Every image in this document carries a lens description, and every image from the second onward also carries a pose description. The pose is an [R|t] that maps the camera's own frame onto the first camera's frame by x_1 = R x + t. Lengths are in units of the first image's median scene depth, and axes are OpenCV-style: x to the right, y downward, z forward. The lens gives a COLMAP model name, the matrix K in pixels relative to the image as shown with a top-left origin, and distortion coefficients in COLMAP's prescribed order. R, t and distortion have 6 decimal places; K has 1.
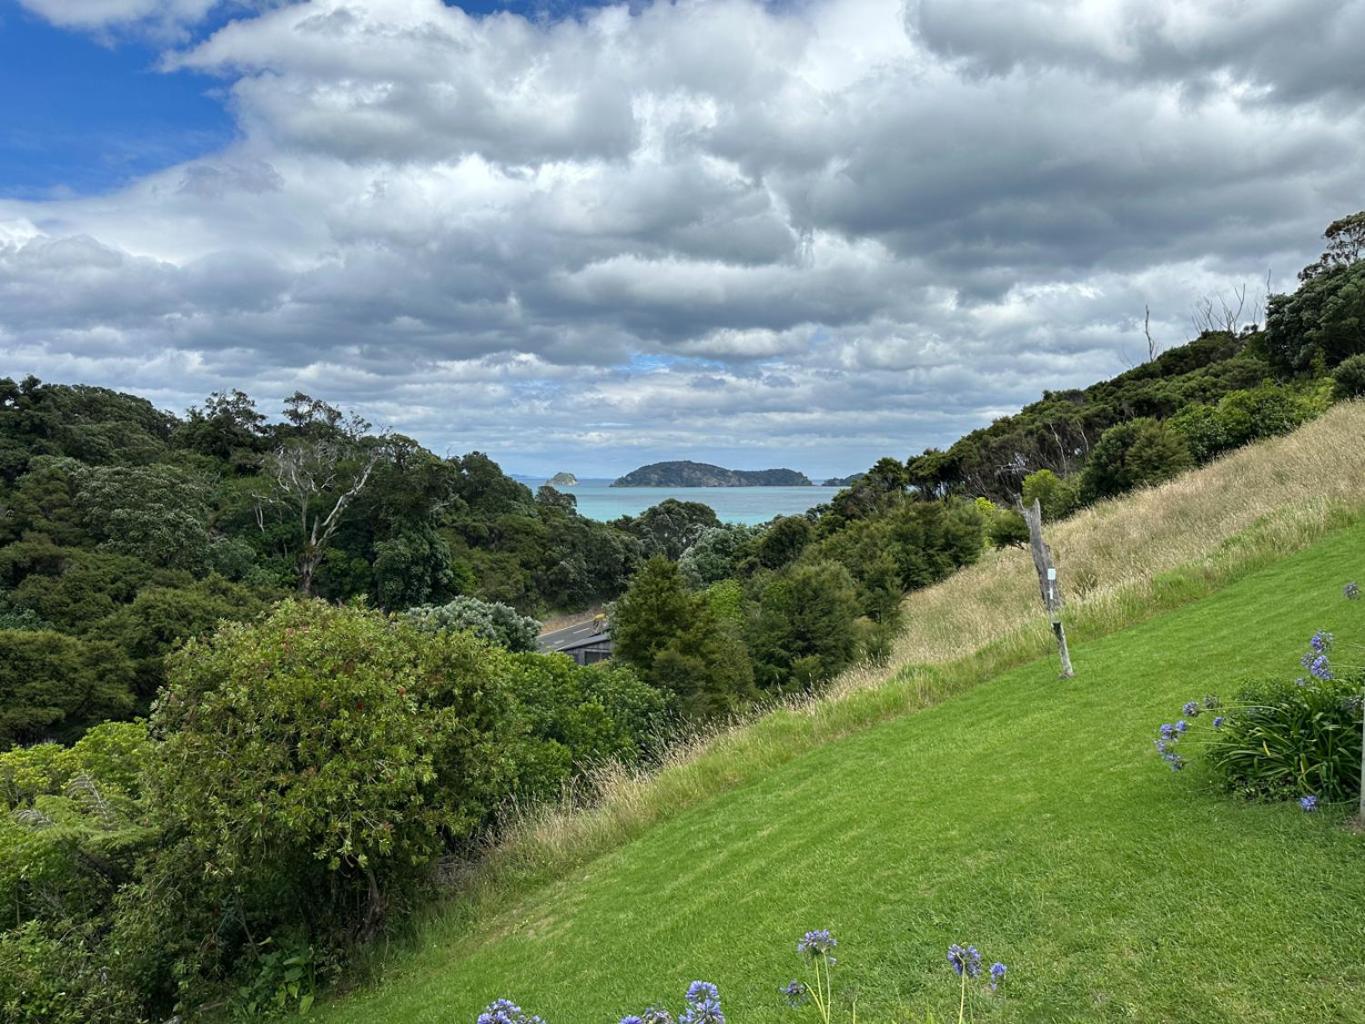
lens RADIAL K [[957.1, 0, 675.9], [0, 957.1, 518.5], [0, 0, 1]] dist [0.121873, -0.188069]
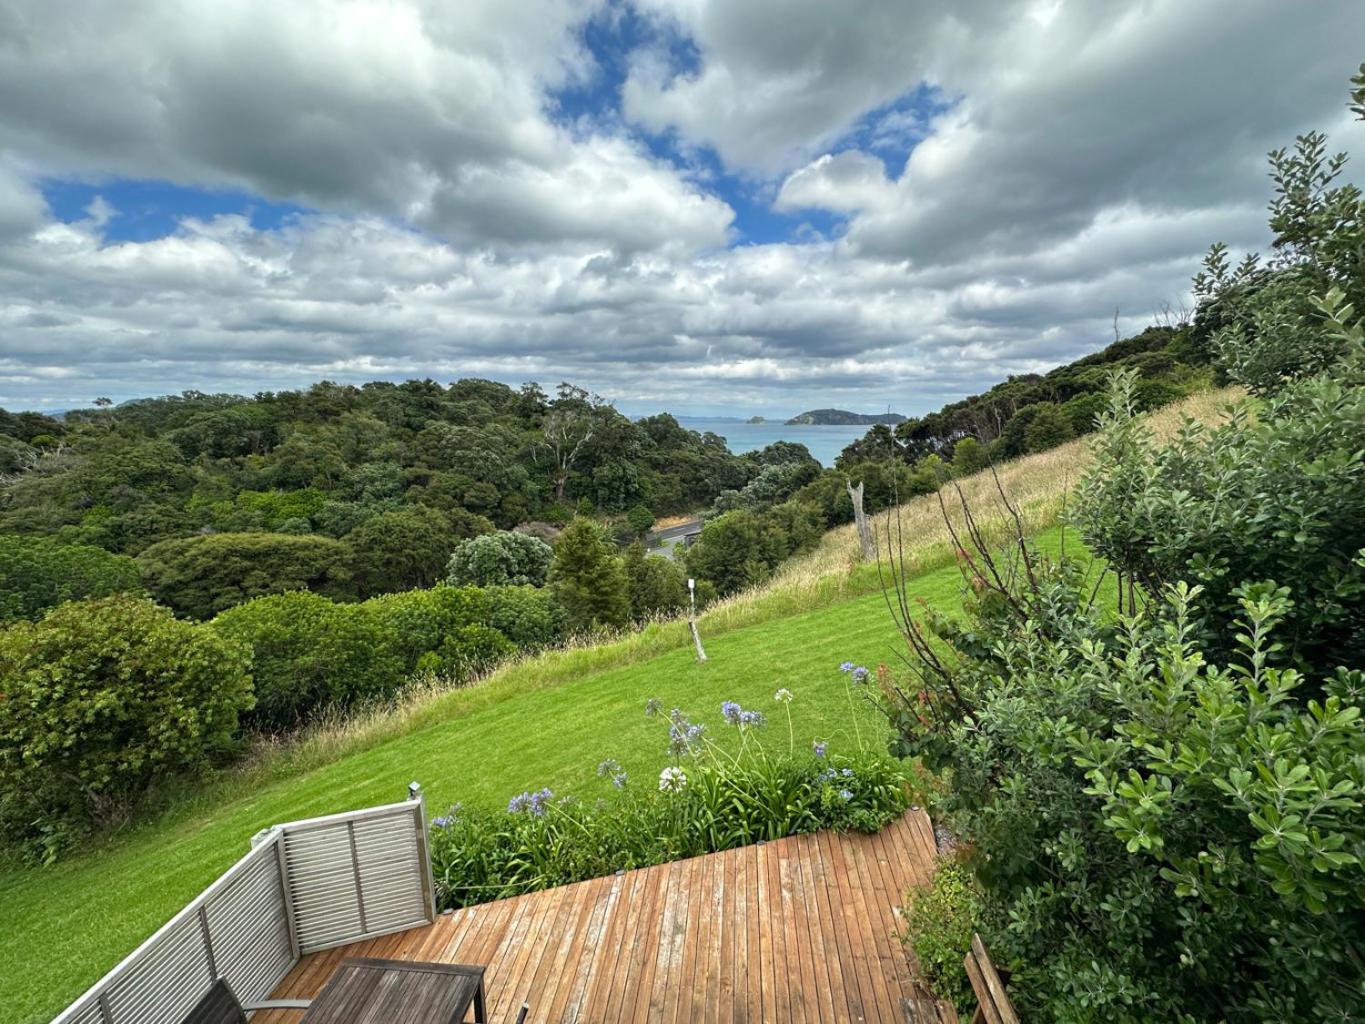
lens RADIAL K [[548.2, 0, 682.5], [0, 548.2, 512.0], [0, 0, 1]] dist [-0.000076, 0.000306]
pose [[0.968343, 0.039511, -0.246475, 0.123717], [-0.008506, 0.992043, 0.125612, -0.028700], [0.249477, -0.119539, 0.960974, 0.068777]]
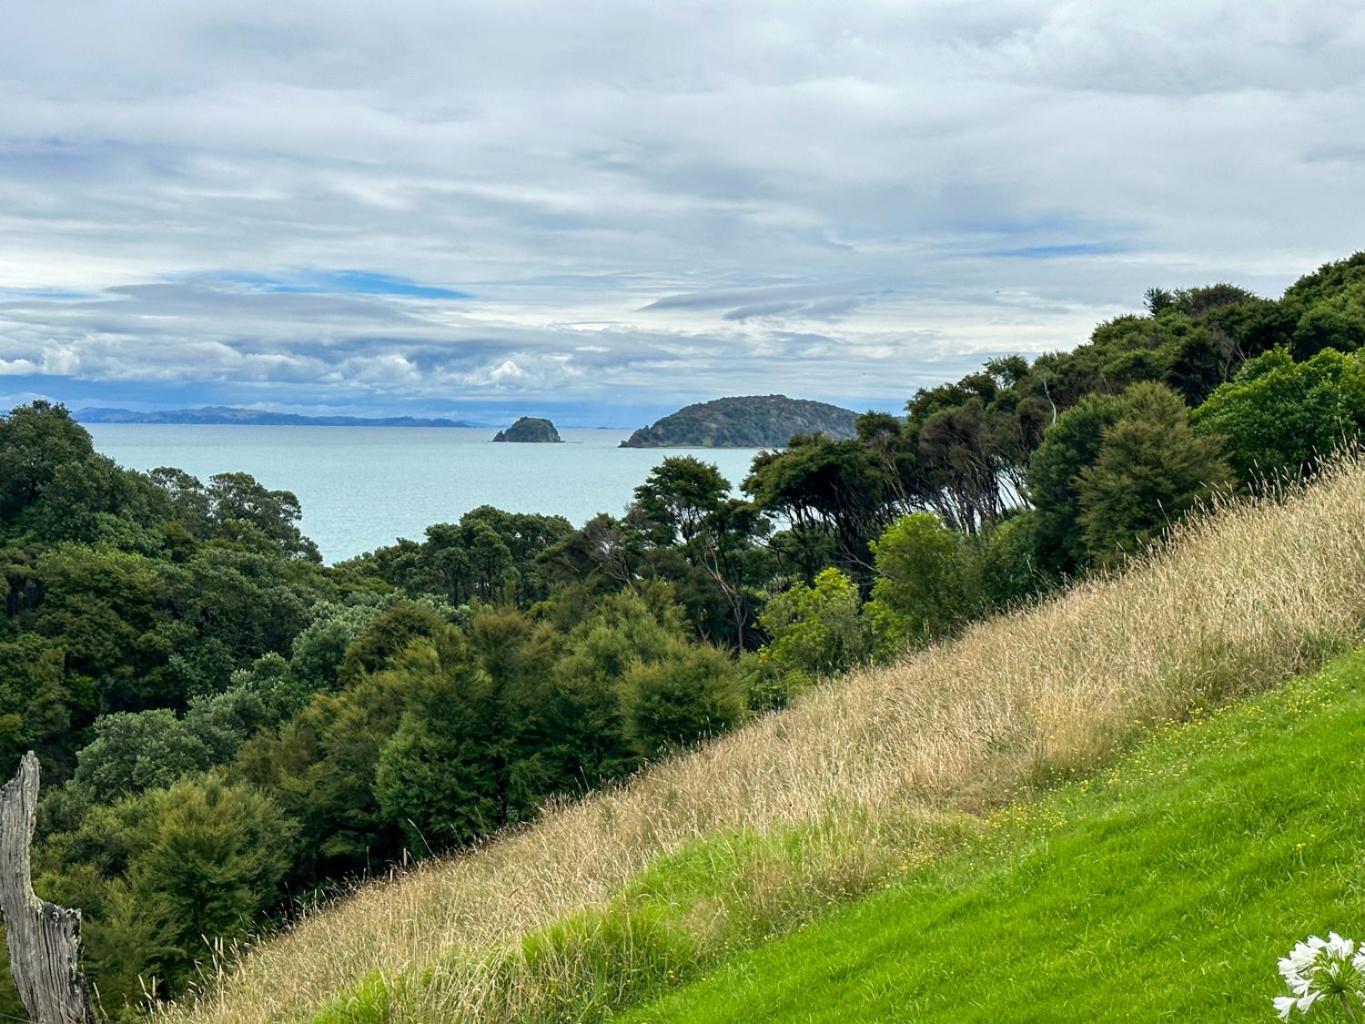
lens RADIAL K [[1913.6, 0, 682.5], [0, 1913.6, 512.0], [0, 0, 1]] dist [0.132915, 0.036364]
pose [[0.999121, 0.007585, -0.041233, 0.227804], [-0.007531, 0.999971, 0.001459, -0.036638], [0.041242, -0.001147, 0.999149, 0.164775]]
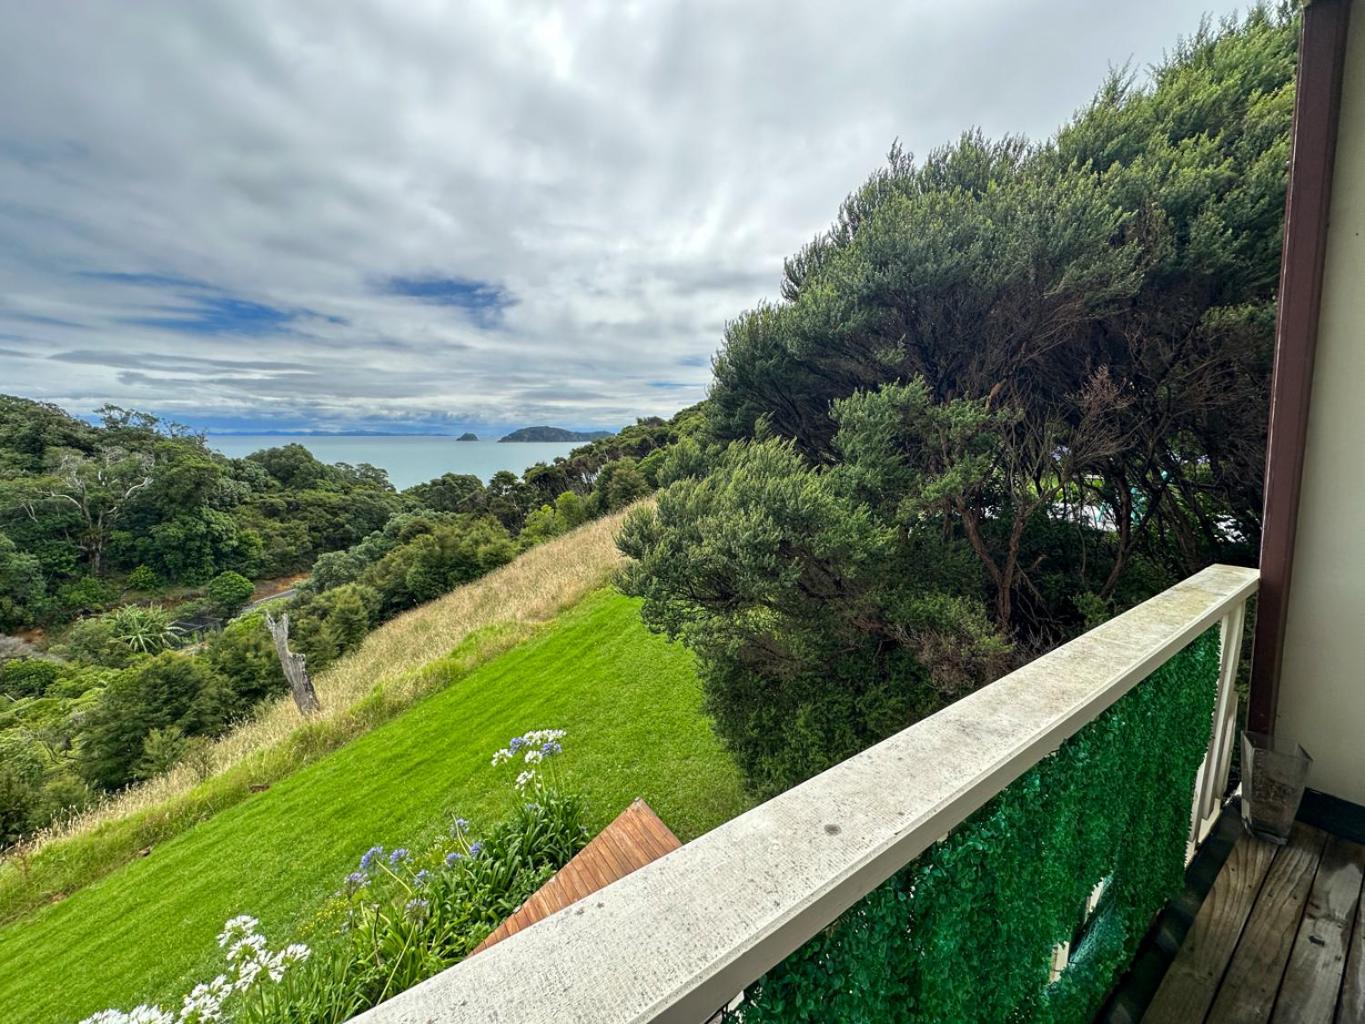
lens RADIAL K [[548.2, 0, 682.5], [0, 548.2, 512.0], [0, 0, 1]] dist [-0.000076, 0.000306]
pose [[0.969288, -0.034646, 0.243476, 0.249597], [0.011291, 0.995252, 0.096673, -0.070026], [-0.245670, -0.090955, 0.965077, 0.130324]]
